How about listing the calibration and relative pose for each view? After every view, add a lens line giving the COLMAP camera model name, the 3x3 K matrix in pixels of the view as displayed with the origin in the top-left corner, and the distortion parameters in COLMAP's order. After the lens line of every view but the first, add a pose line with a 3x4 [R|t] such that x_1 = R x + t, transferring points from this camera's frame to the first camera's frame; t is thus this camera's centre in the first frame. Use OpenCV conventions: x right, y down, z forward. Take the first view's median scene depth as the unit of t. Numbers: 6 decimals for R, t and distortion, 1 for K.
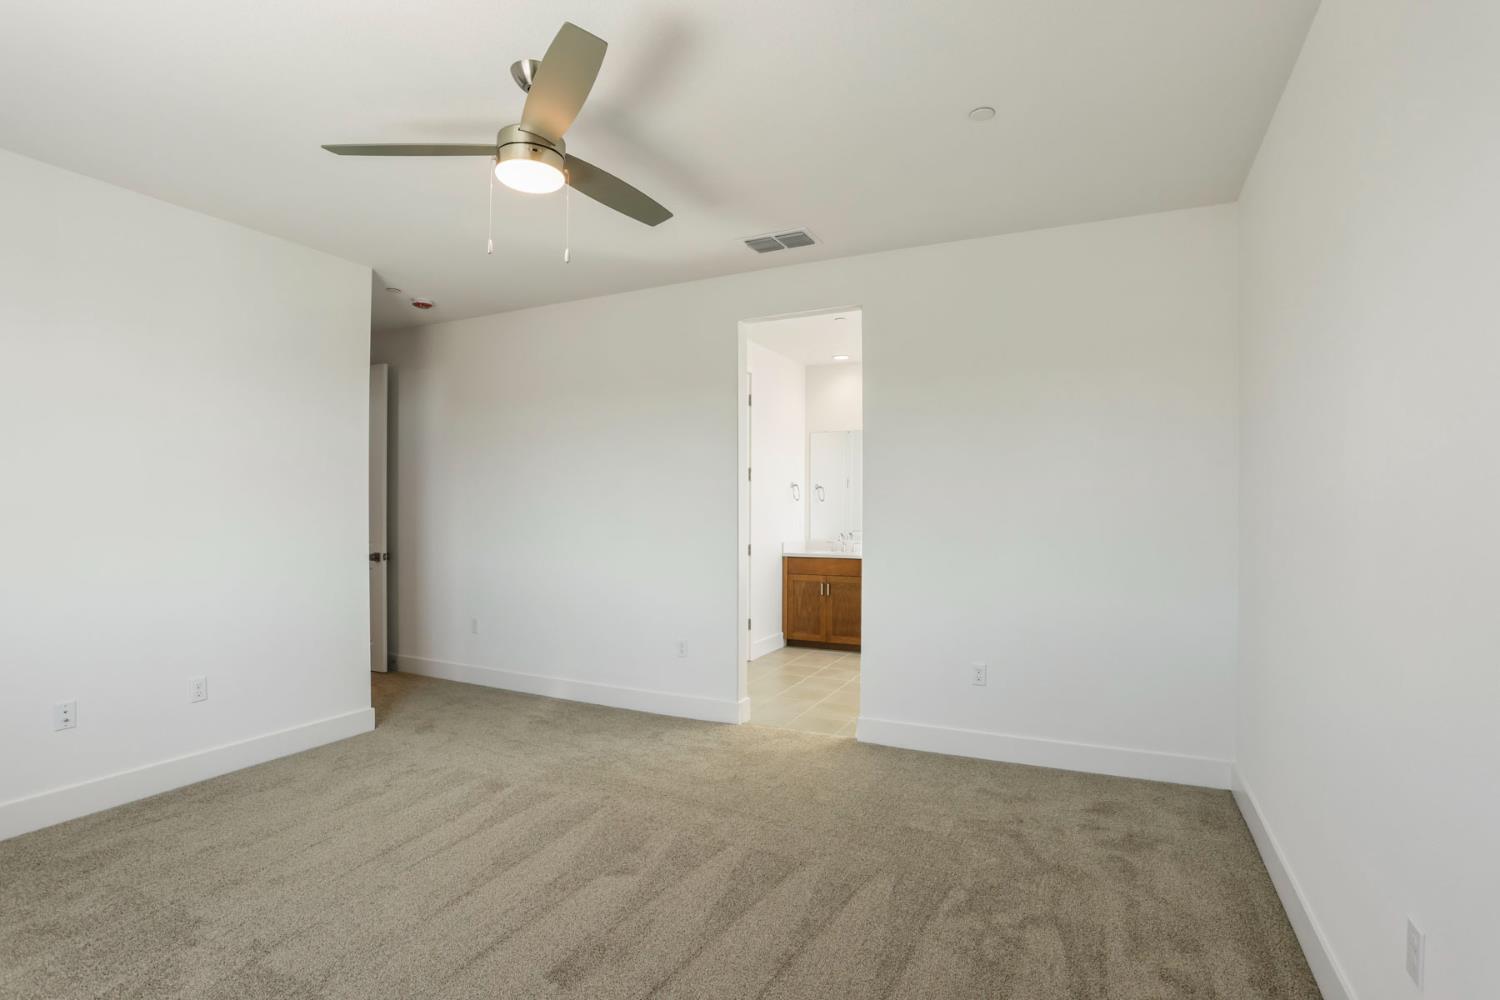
lens RADIAL K [[737.4, 0, 751.5], [0, 737.4, 505.5], [0, 0, 1]] dist [-0.057847, 0.020193]
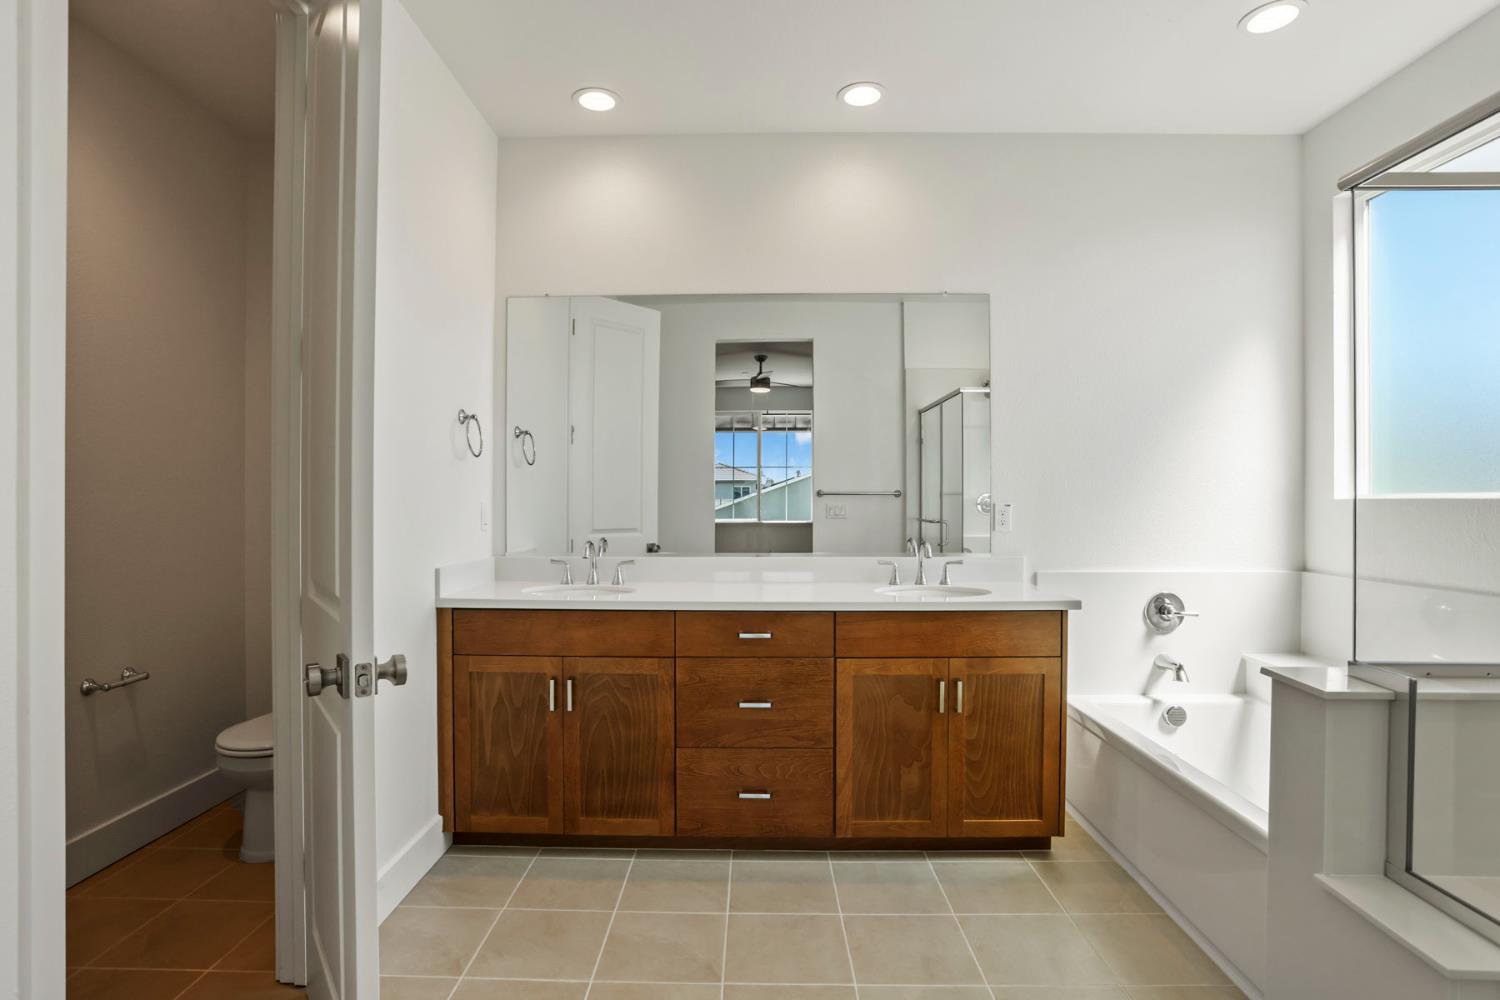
lens RADIAL K [[780.5, 0, 754.3], [0, 780.5, 496.2], [0, 0, 1]] dist [-0.048939, 0.006089]
pose [[0.902046, -0.001926, 0.431636, 0.019051], [-0.000324, 0.999987, 0.005139, 0.011846], [-0.431640, -0.004775, 0.902033, 0.596620]]
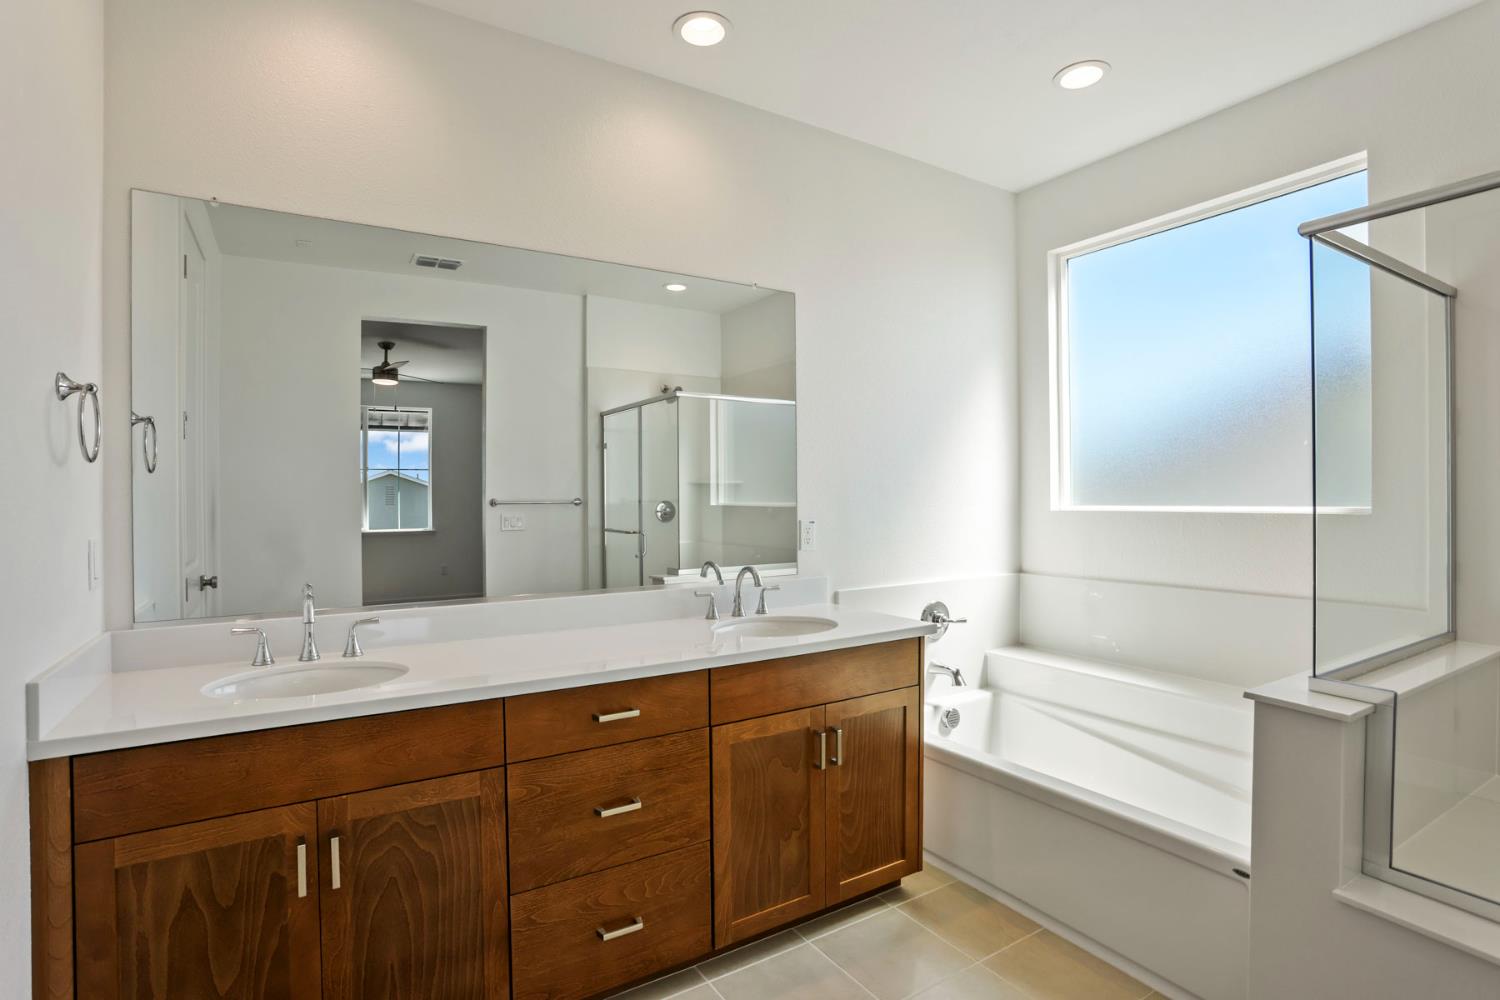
lens RADIAL K [[737.4, 0, 753.0], [0, 737.4, 497.8], [0, 0, 1]] dist [-0.057847, 0.020193]
pose [[0.523410, -0.009336, 0.852030, -0.013591], [0.001323, 0.999948, 0.010144, 0.001637], [-0.852080, -0.004182, 0.523395, 0.763859]]
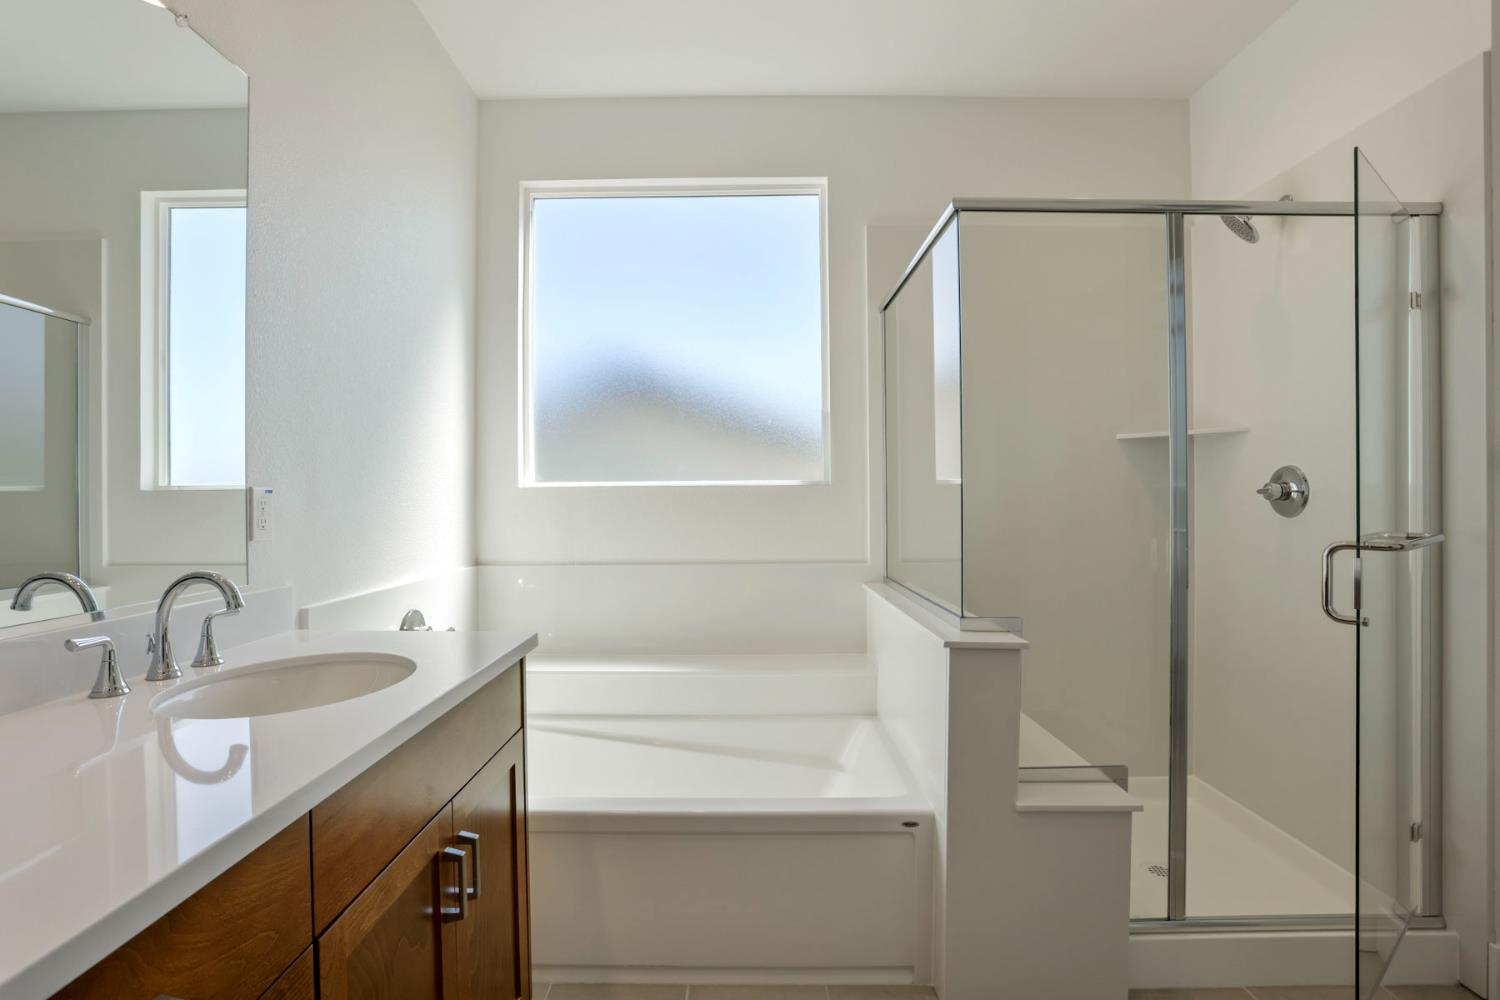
lens RADIAL K [[737.4, 0, 750.5], [0, 737.4, 492.5], [0, 0, 1]] dist [-0.057847, 0.020193]
pose [[-0.432652, 0.004156, 0.901552, 0.082057], [-0.002896, 0.999978, -0.005999, 0.020816], [-0.901557, -0.005207, -0.432630, 0.914495]]
